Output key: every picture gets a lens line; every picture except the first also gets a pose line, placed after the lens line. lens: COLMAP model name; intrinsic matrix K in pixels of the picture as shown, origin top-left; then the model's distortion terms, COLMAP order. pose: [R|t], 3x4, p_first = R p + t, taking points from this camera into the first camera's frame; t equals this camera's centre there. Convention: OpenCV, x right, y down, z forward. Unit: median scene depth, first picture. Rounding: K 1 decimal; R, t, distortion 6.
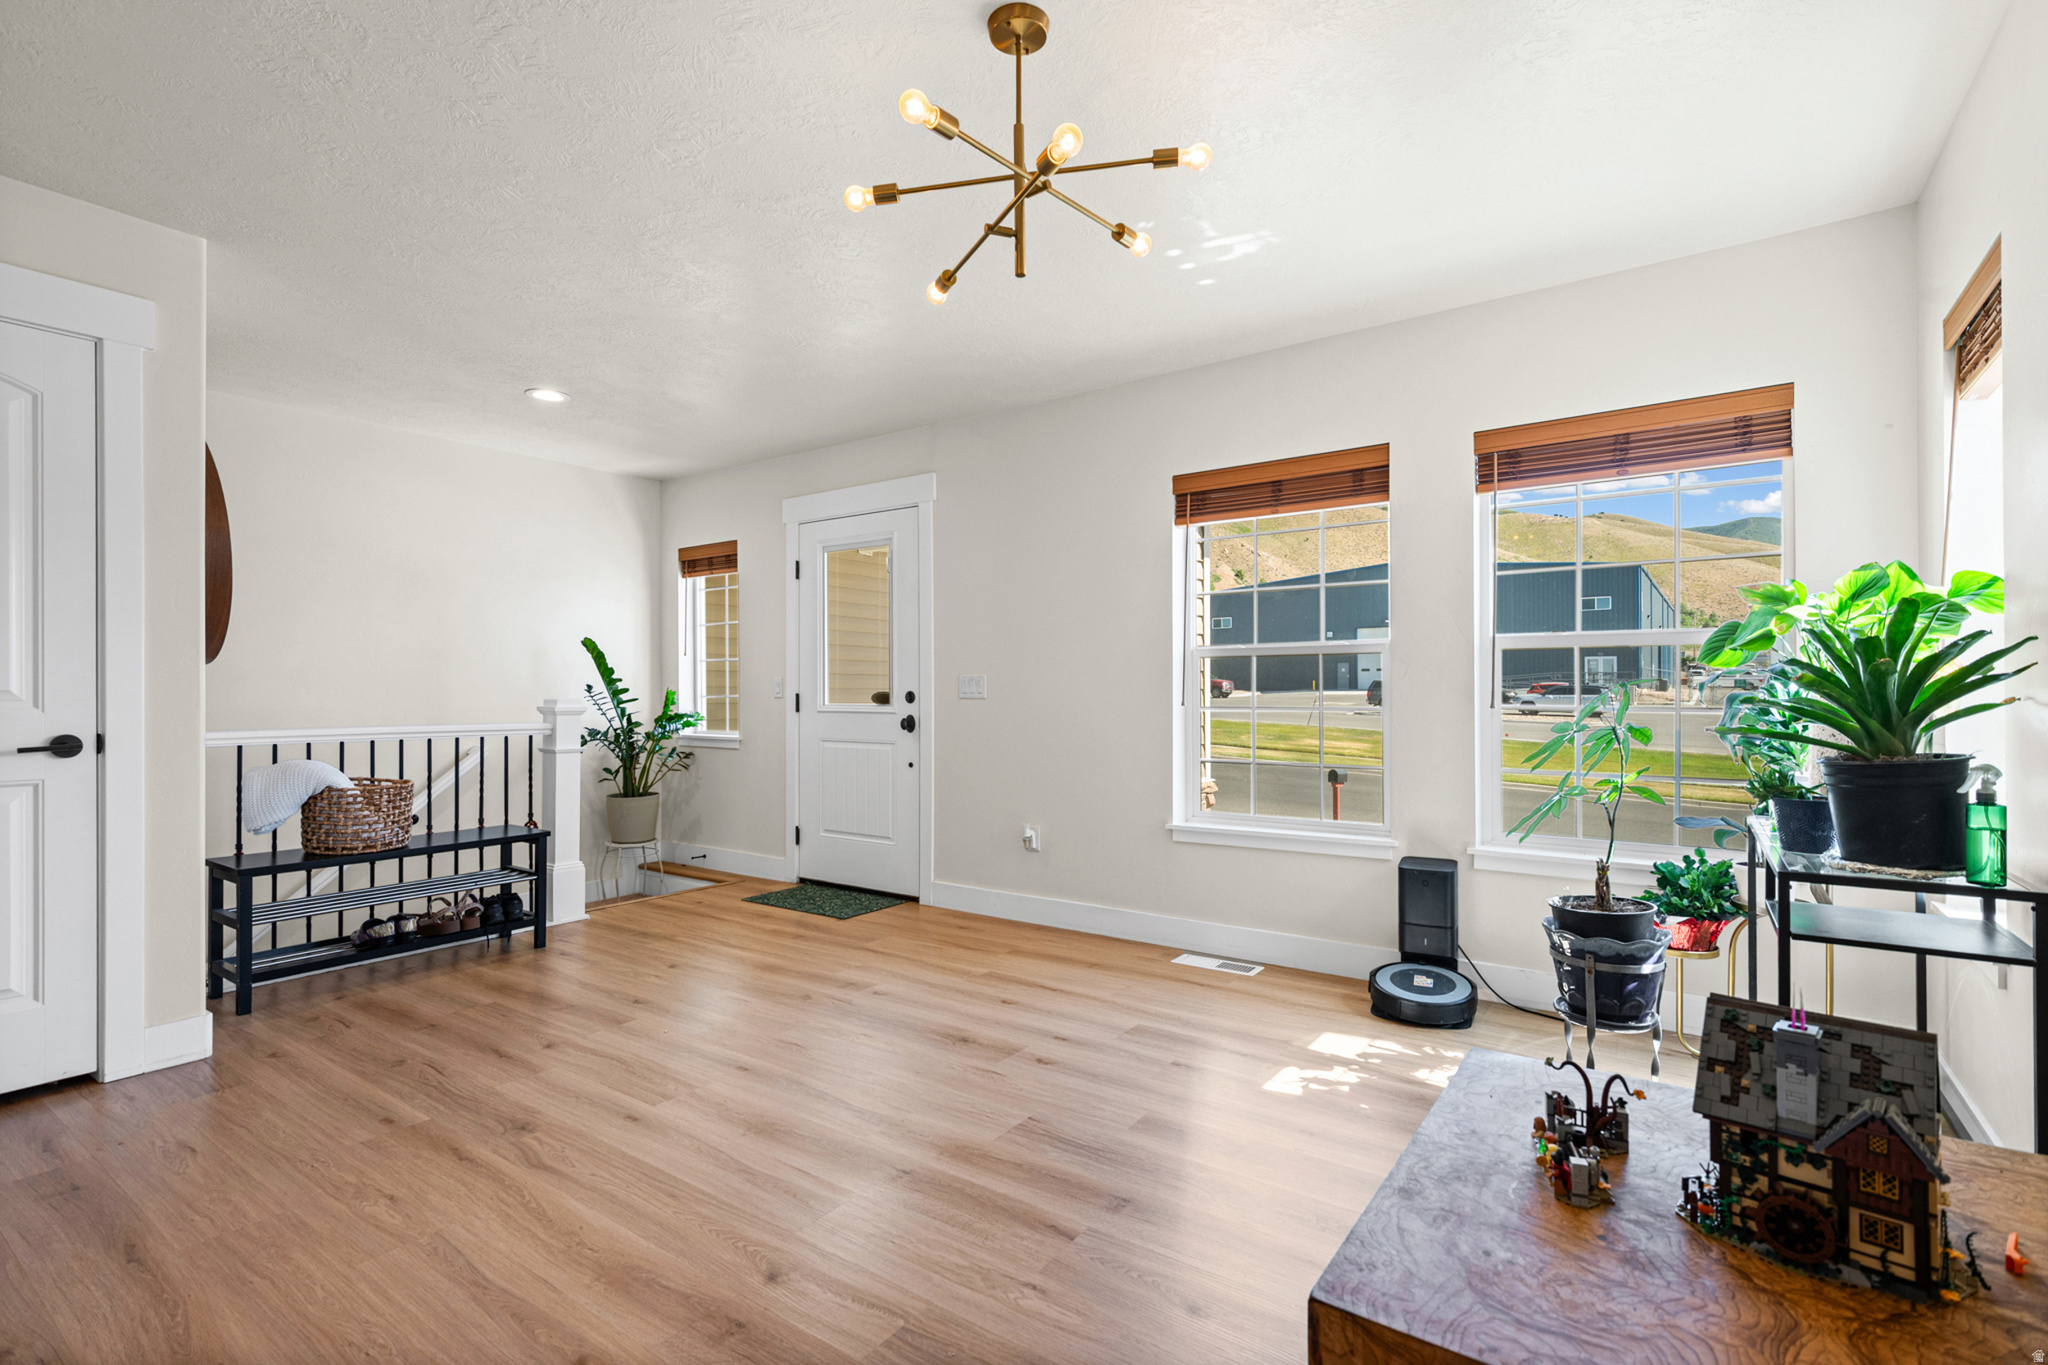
lens RADIAL K [[968.2, 0, 1024.0], [0, 968.2, 682.5], [0, 0, 1]] dist [0.000238, 0.000057]
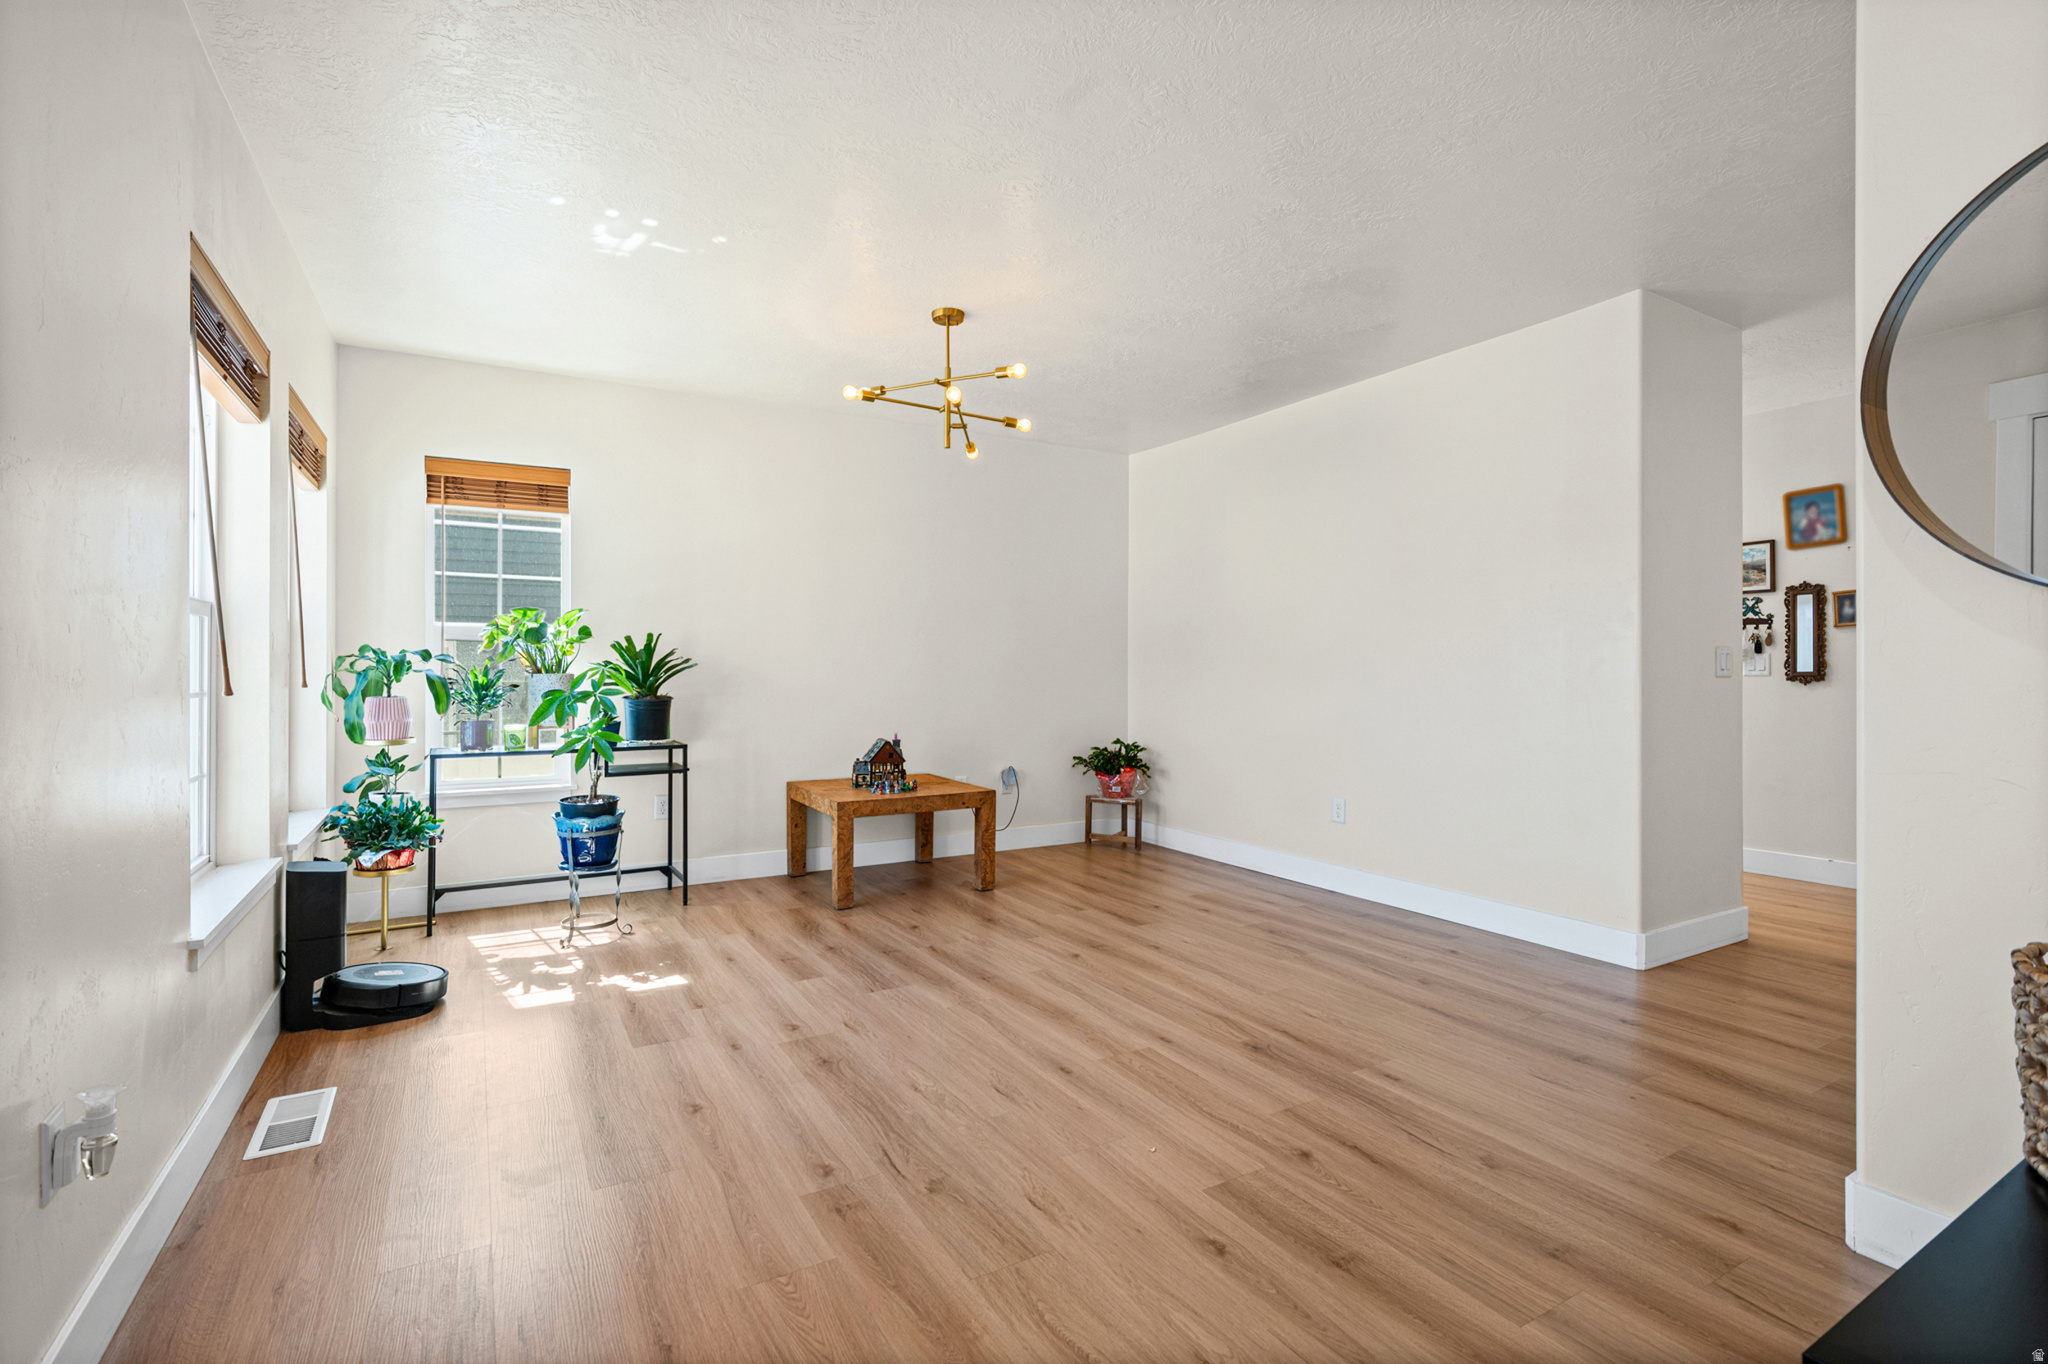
lens RADIAL K [[929.5, 0, 1024.0], [0, 929.5, 682.0], [0, 0, 1]] dist [-0.000597, -0.000063]
pose [[-0.914021, -0.003407, 0.405653, -0.621290], [-0.002182, 0.999992, 0.003482, 0.018775], [-0.405661, 0.002298, -0.914021, 1.848034]]
